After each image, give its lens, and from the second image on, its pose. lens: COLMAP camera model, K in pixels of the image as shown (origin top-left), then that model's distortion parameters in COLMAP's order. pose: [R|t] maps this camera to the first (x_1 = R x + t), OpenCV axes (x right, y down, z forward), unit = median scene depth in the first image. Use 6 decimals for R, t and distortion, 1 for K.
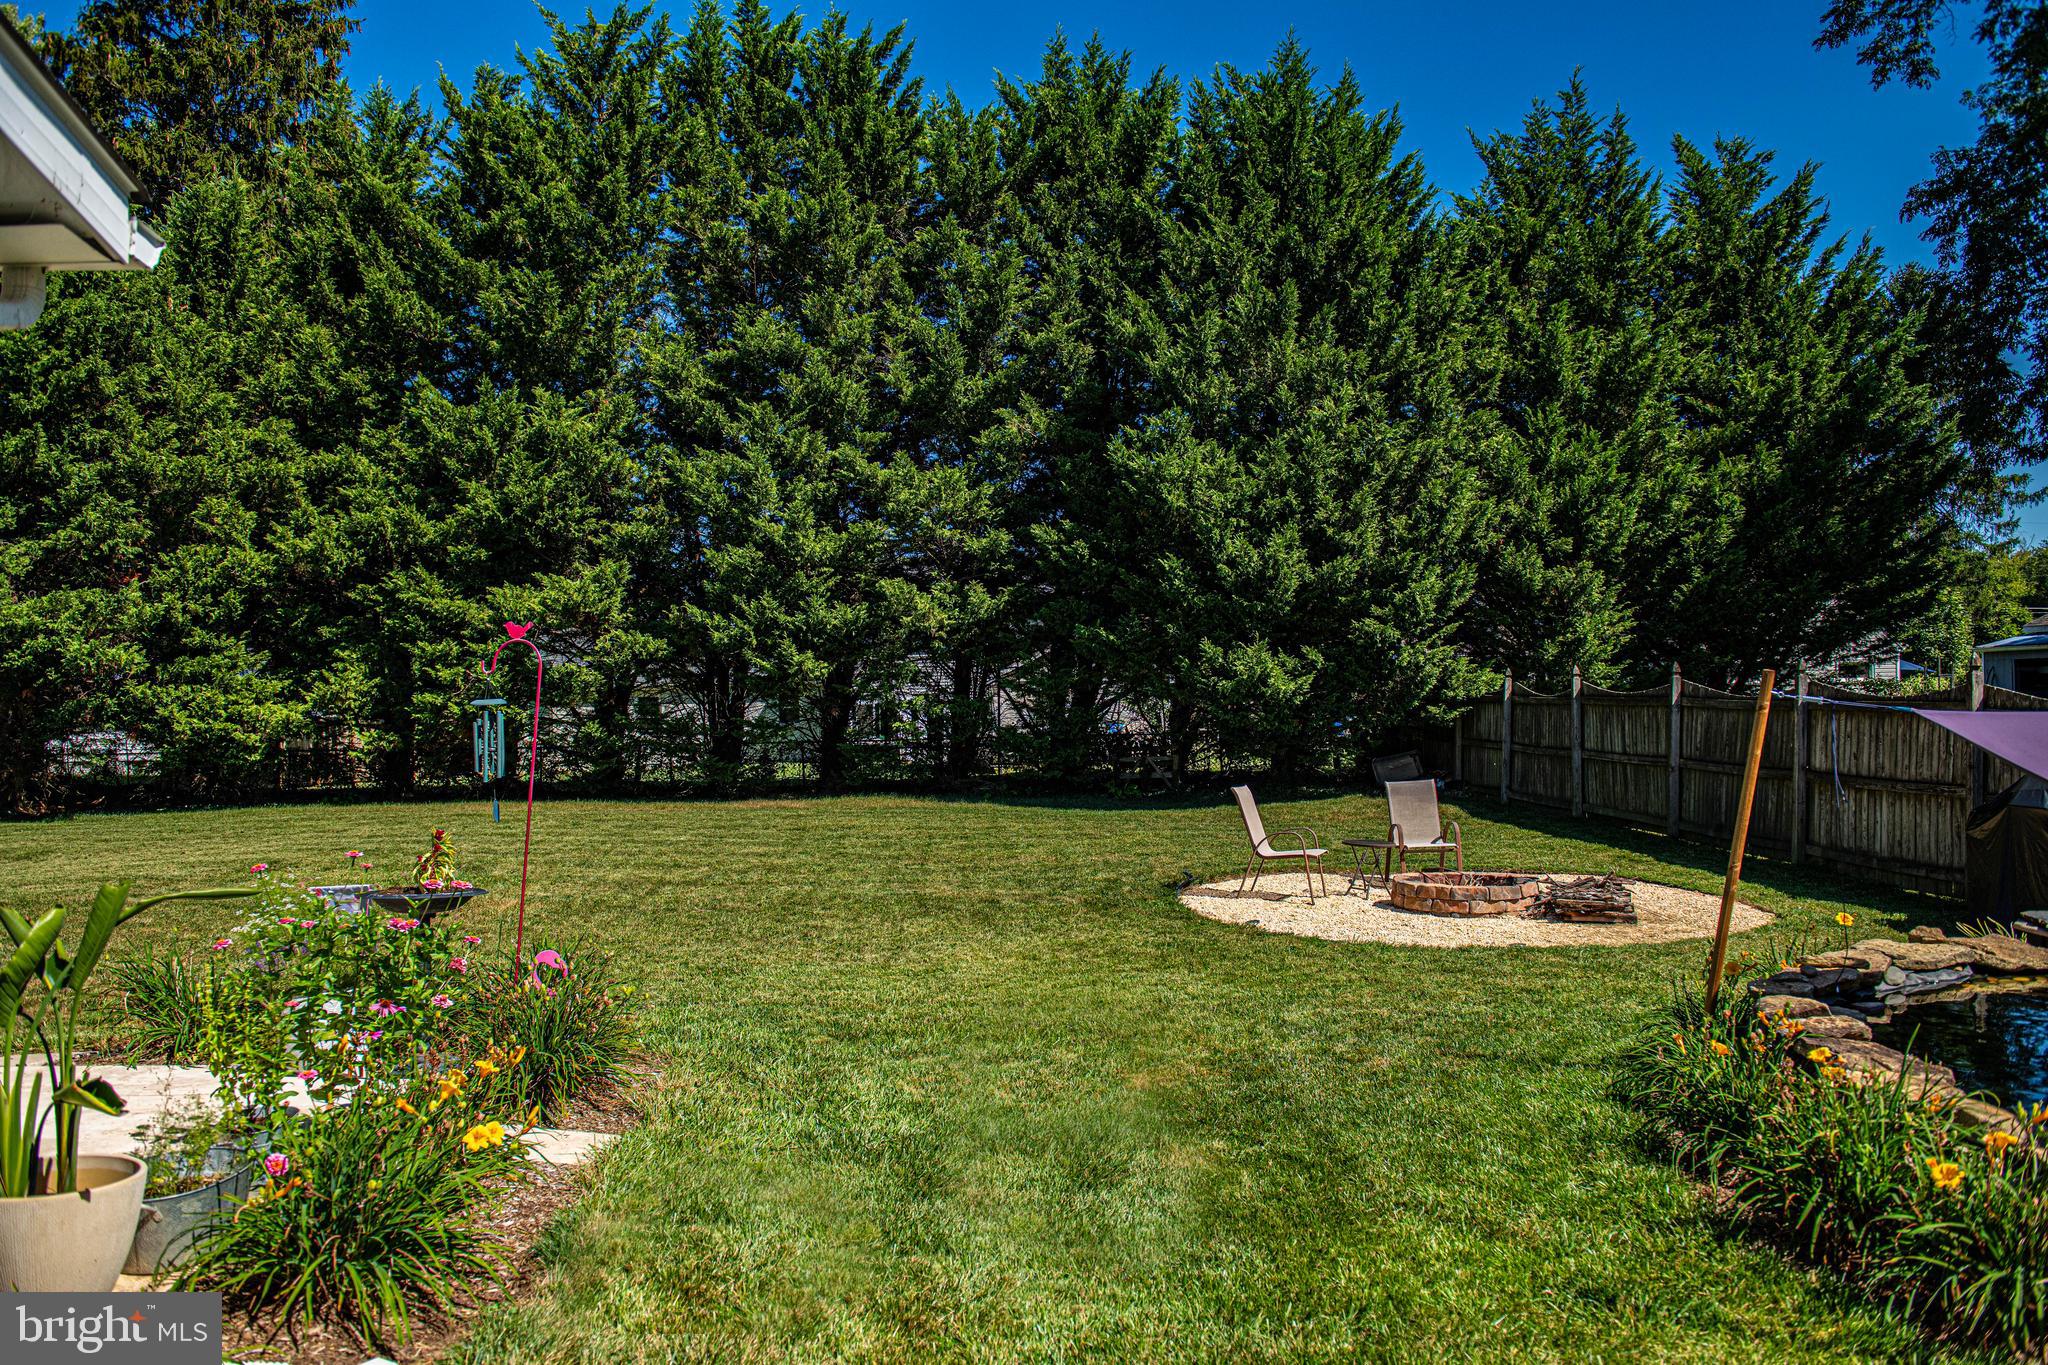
lens RADIAL K [[1598.3, 0, 1039.4], [0, 1598.3, 669.4], [0, 0, 1]] dist [-0.048968, 0.005992]
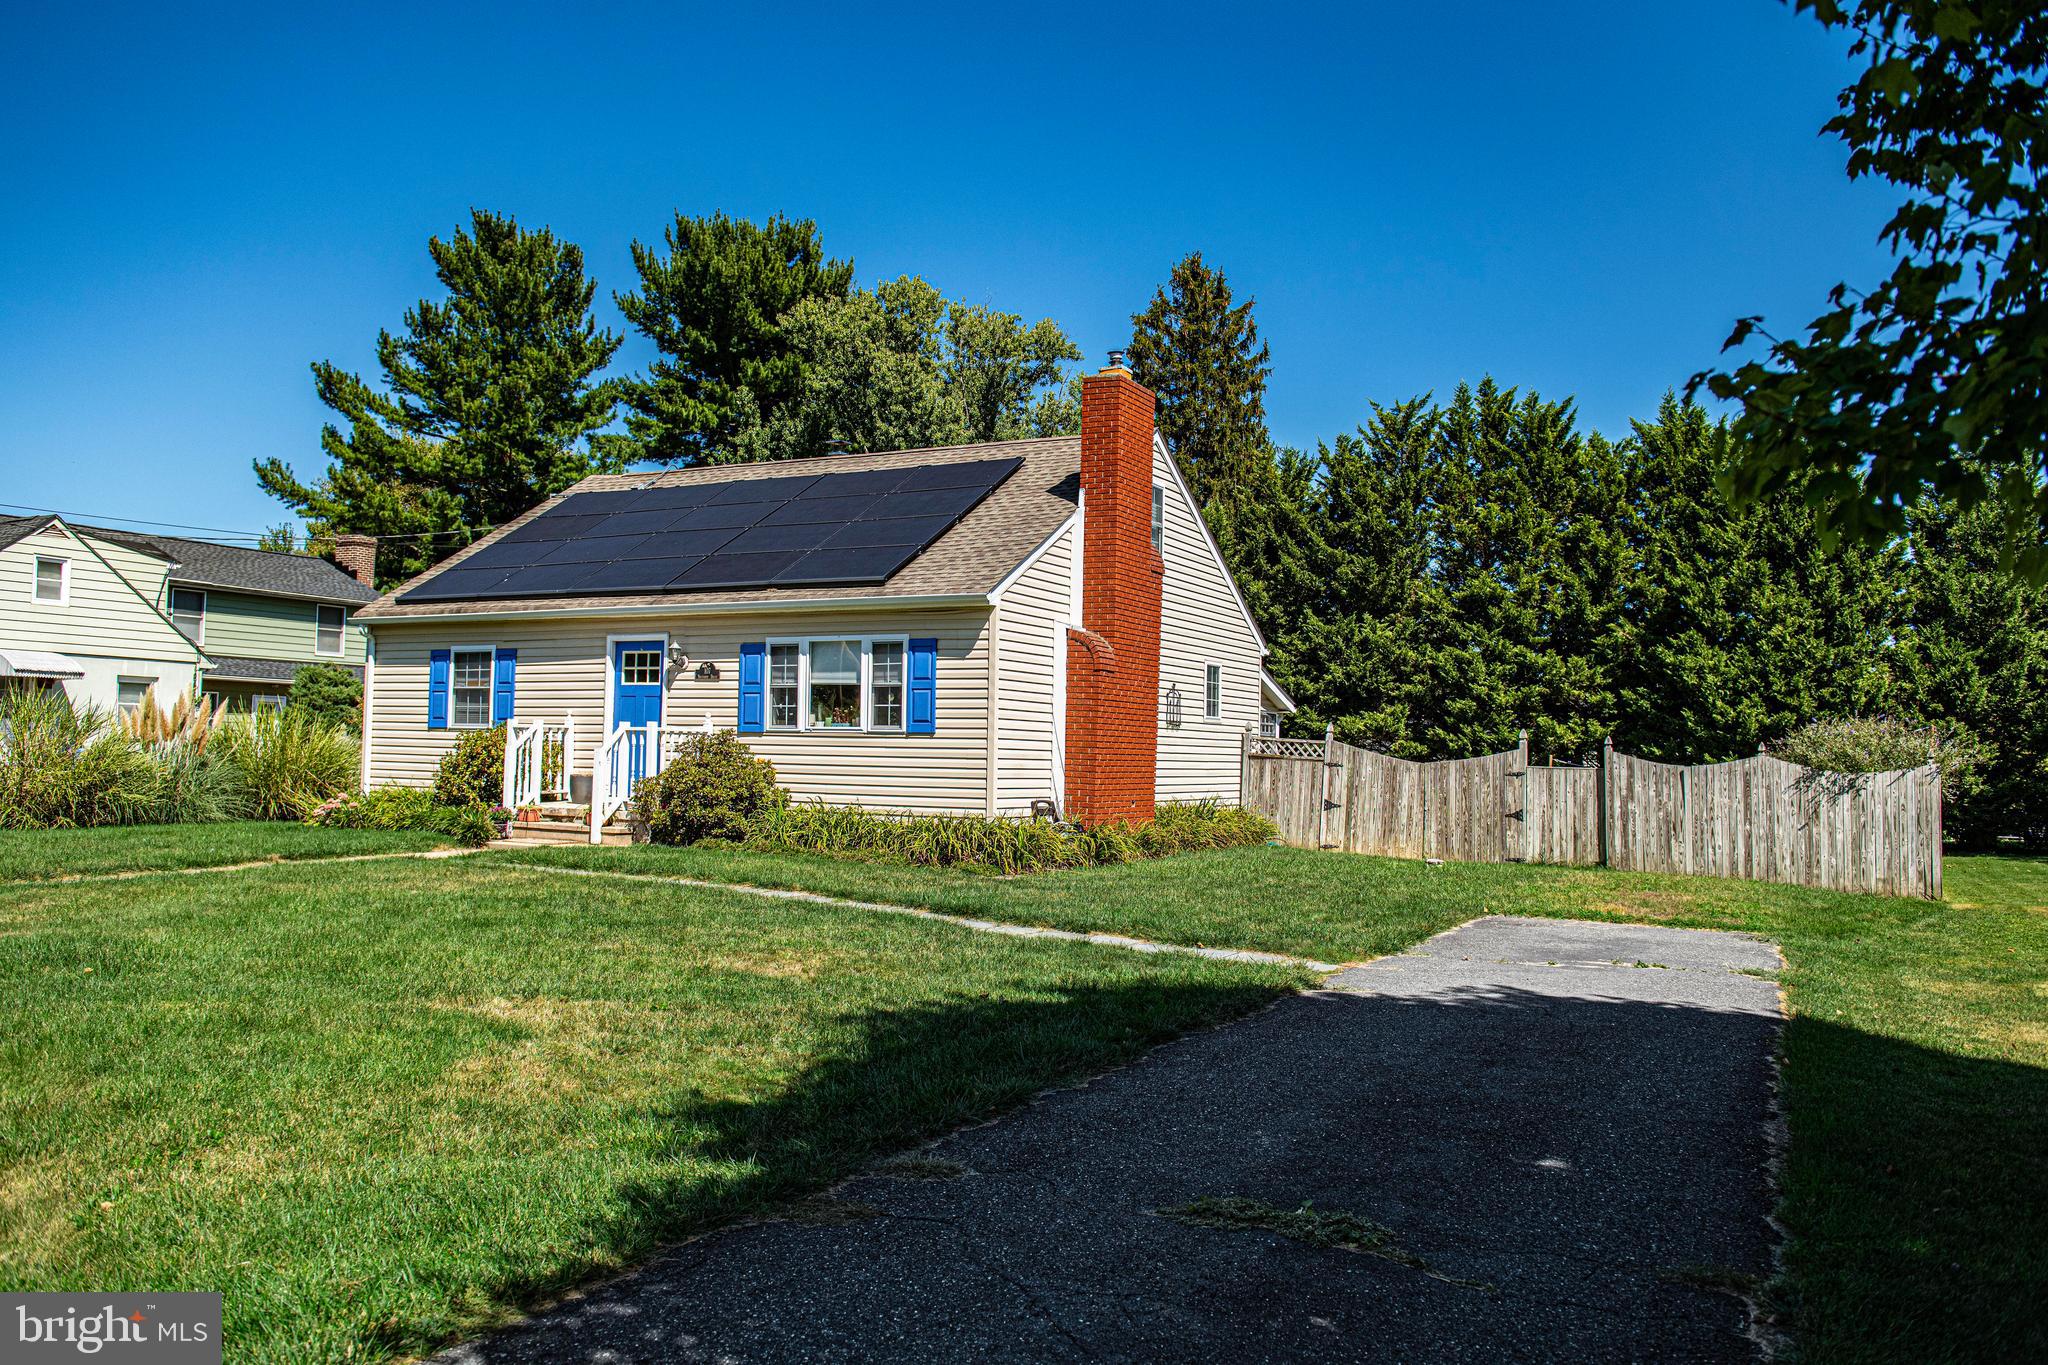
lens RADIAL K [[1598.3, 0, 1025.1], [0, 1598.3, 666.1], [0, 0, 1]] dist [-0.048968, 0.005992]
pose [[0.862127, 0.004747, -0.506670, 0.322961], [-0.033476, 0.998305, -0.047608, -0.006504], [0.505585, 0.058006, 0.860825, -0.912506]]
